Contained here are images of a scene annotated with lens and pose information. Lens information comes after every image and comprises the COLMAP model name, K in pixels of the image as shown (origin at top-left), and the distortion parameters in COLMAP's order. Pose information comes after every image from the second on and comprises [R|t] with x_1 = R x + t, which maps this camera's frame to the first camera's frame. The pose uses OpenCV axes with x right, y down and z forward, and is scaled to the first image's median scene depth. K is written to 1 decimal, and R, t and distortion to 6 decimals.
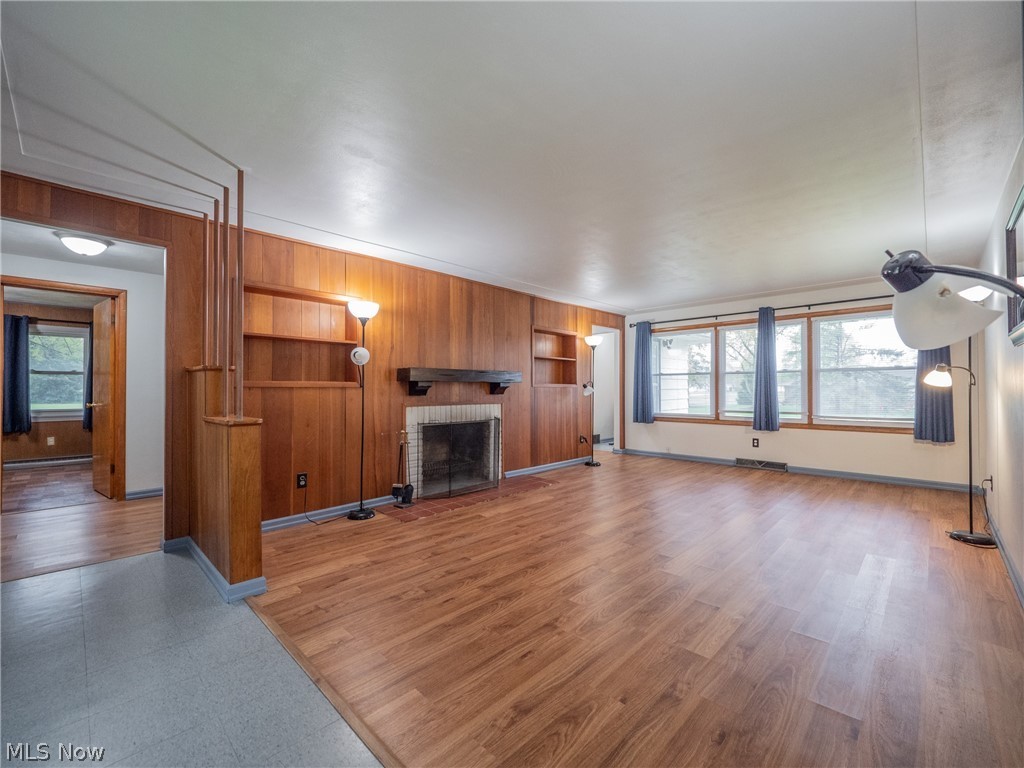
lens RADIAL K [[426.5, 0, 499.3], [0, 426.5, 390.1], [0, 0, 1]] dist [0.005800, -0.005062]
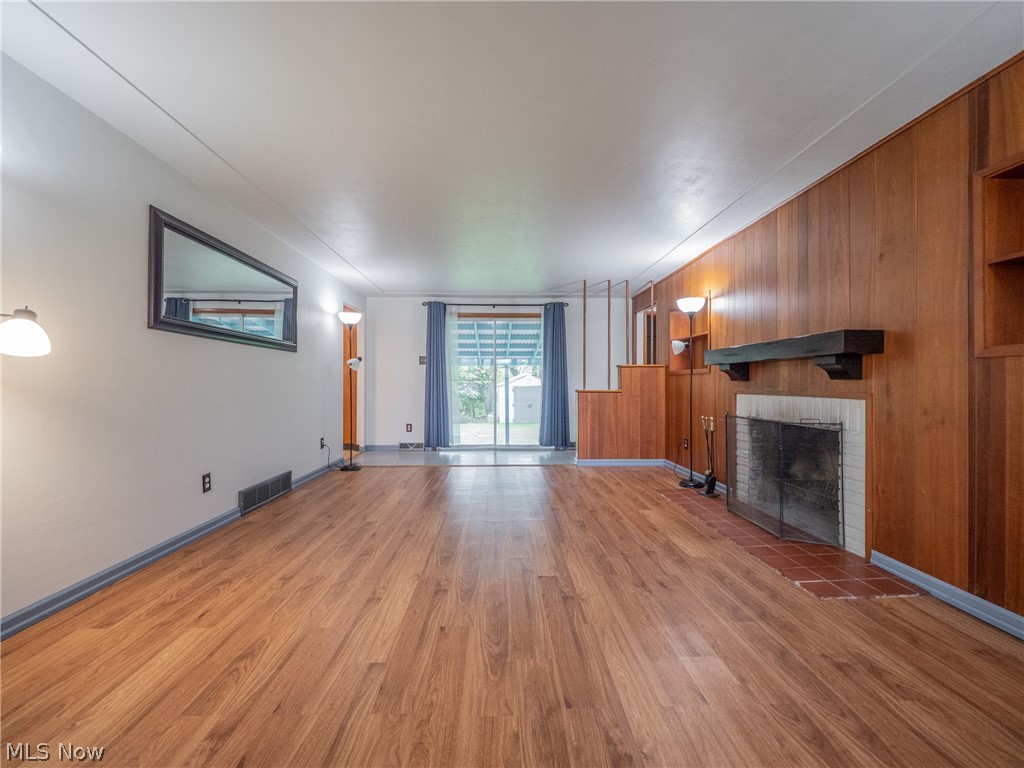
lens RADIAL K [[426.5, 0, 510.8], [0, 426.5, 384.7], [0, 0, 1]] dist [0.005800, -0.005062]
pose [[-0.674030, 0.014722, -0.738558, 0.682607], [0.017504, 0.999839, 0.003956, 0.007923], [0.738497, -0.010261, -0.674179, 1.137486]]
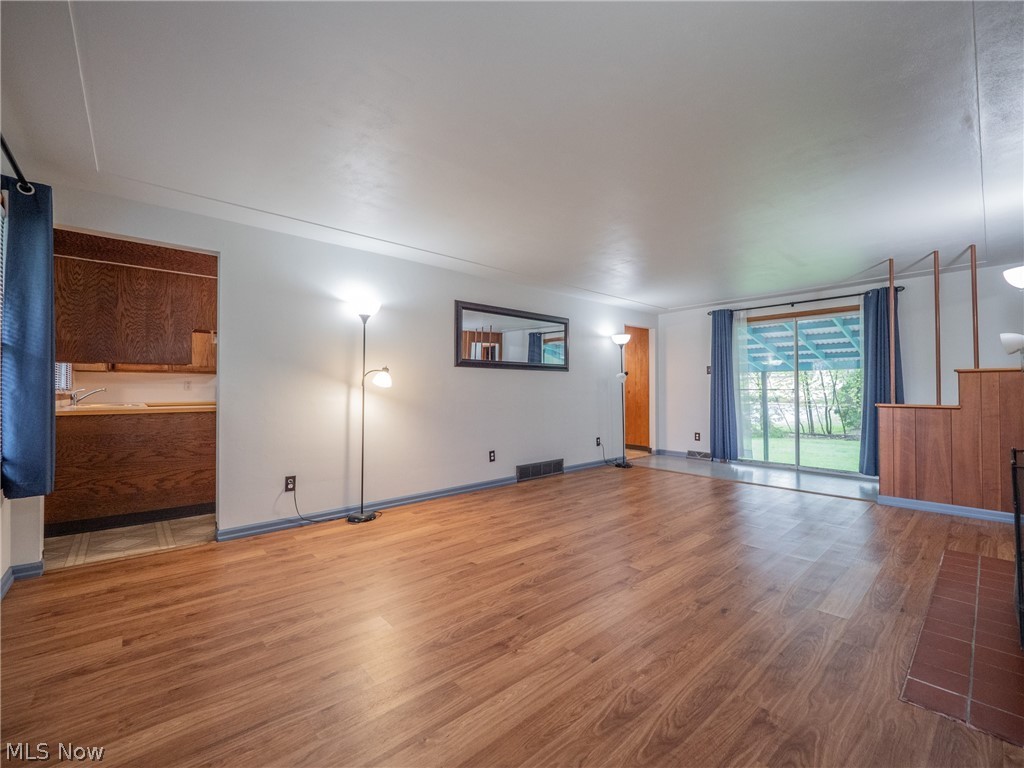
lens RADIAL K [[426.5, 0, 511.5], [0, 426.5, 383.9], [0, 0, 1]] dist [0.005800, -0.005062]
pose [[-0.999043, 0.016321, 0.040583, 0.433061], [0.015297, 0.999560, -0.025422, -0.000623], [-0.040980, -0.024777, -0.998853, 1.409549]]
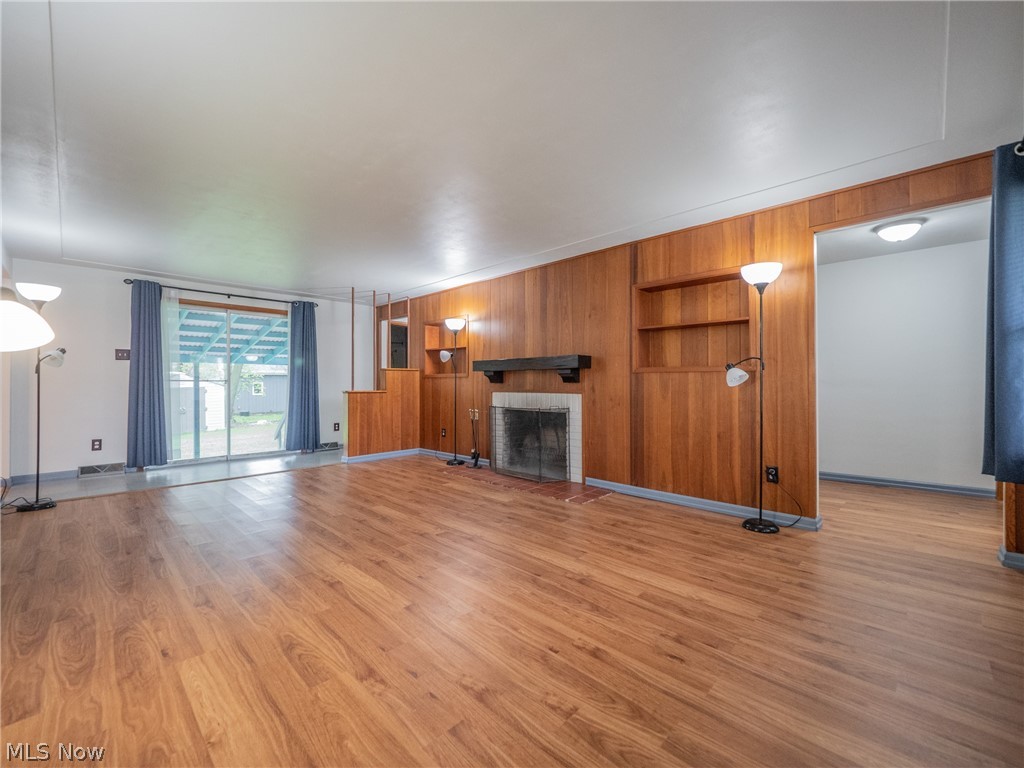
lens RADIAL K [[426.5, 0, 505.0], [0, 426.5, 386.3], [0, 0, 1]] dist [0.005800, -0.005062]
pose [[0.013011, 0.018602, -0.999742, 0.932028], [0.012282, 0.999749, 0.018762, -0.000724], [0.999840, -0.012523, 0.012779, 0.927368]]
